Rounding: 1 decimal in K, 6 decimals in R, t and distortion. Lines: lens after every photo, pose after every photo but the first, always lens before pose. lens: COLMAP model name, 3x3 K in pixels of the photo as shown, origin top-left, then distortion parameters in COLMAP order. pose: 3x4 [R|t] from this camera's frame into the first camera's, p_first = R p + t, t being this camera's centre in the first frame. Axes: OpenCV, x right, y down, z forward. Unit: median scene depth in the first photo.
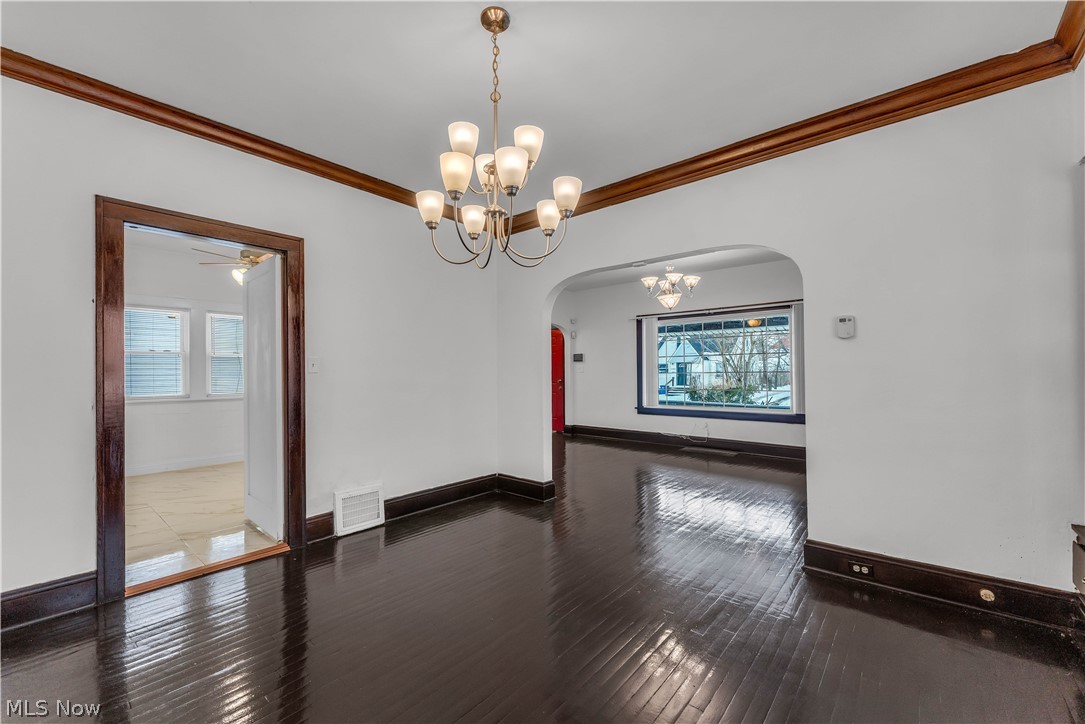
lens RADIAL K [[439.2, 0, 538.1], [0, 439.2, 370.2], [0, 0, 1]] dist [0.001720, -0.000050]
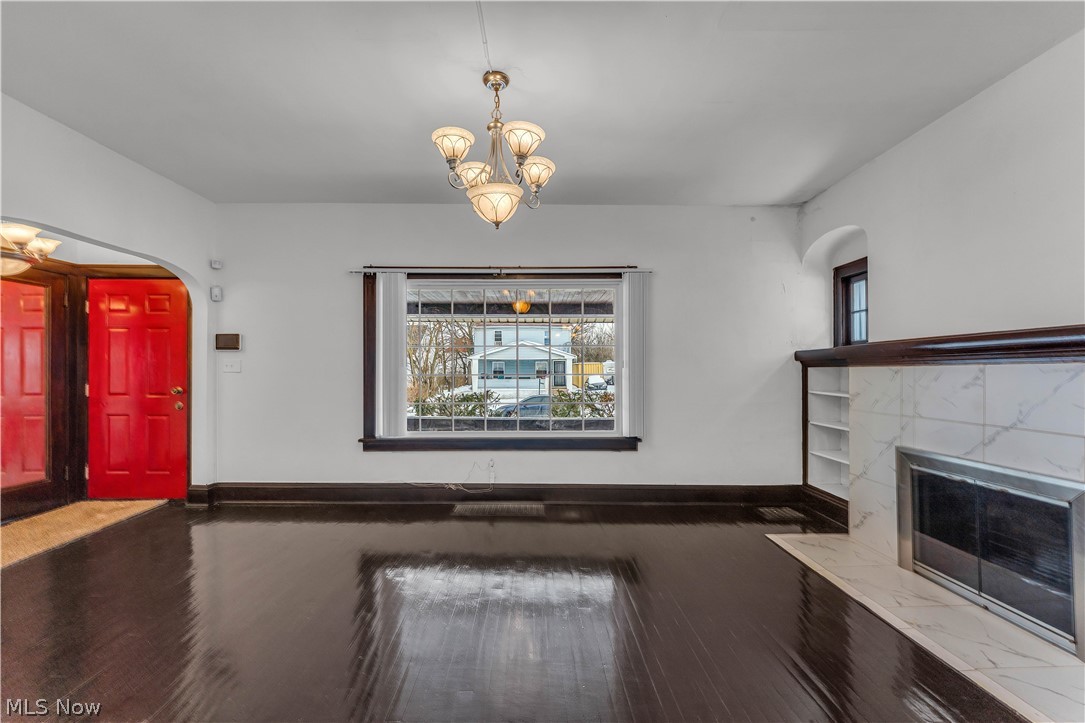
lens RADIAL K [[439.2, 0, 538.1], [0, 439.2, 369.7], [0, 0, 1]] dist [0.001720, -0.000050]
pose [[0.753733, 0.013679, 0.657038, 0.033169], [-0.009885, 0.999906, -0.009477, 0.004161], [-0.657106, 0.000648, 0.753798, 0.436377]]
